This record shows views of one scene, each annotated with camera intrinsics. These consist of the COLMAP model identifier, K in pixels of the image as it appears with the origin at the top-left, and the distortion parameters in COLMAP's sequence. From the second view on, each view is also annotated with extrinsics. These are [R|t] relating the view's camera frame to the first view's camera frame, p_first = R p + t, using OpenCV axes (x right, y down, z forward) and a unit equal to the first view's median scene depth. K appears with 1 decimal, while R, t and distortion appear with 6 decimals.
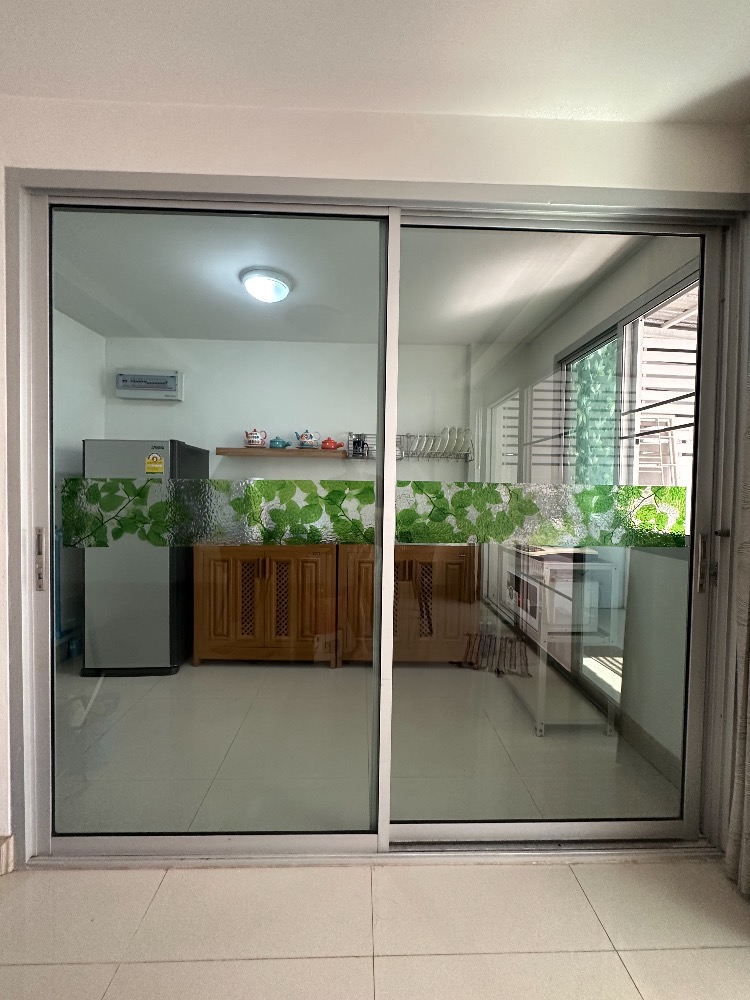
lens RADIAL K [[401.2, 0, 375.0], [0, 401.2, 500.0], [0, 0, 1]] dist [-0.001626, -0.000155]
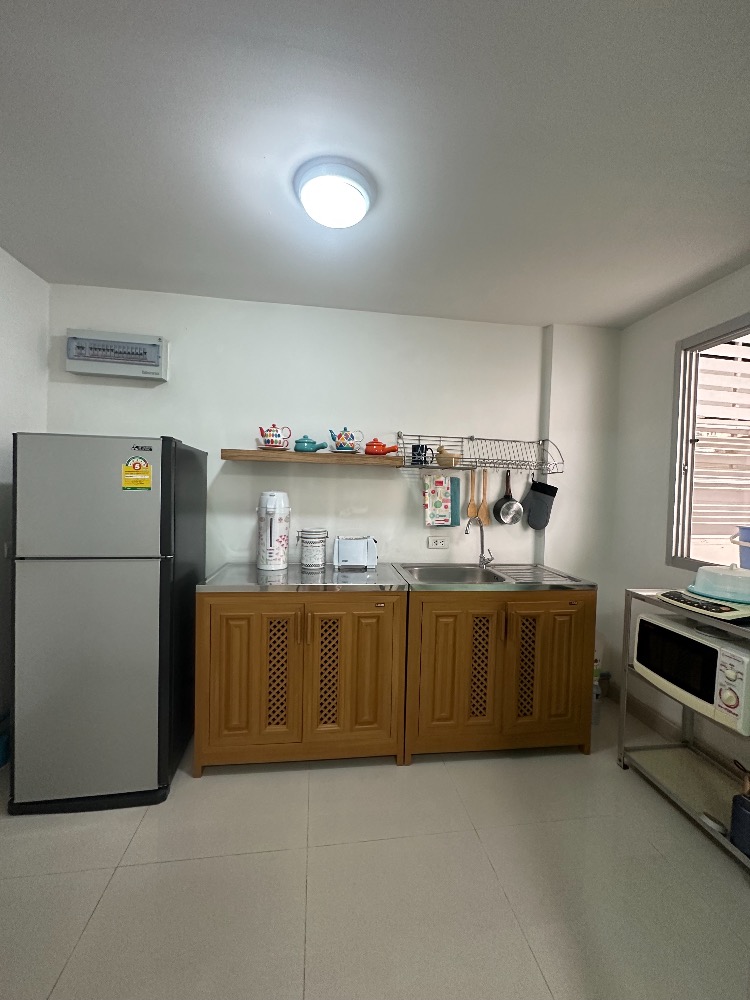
lens RADIAL K [[401.2, 0, 375.0], [0, 401.2, 500.0], [0, 0, 1]] dist [-0.001626, -0.000155]
pose [[0.992882, 0.007246, 0.118882, -0.206696], [-0.007262, 0.999974, -0.000303, -0.042426], [-0.118881, -0.000562, 0.992908, 0.265657]]
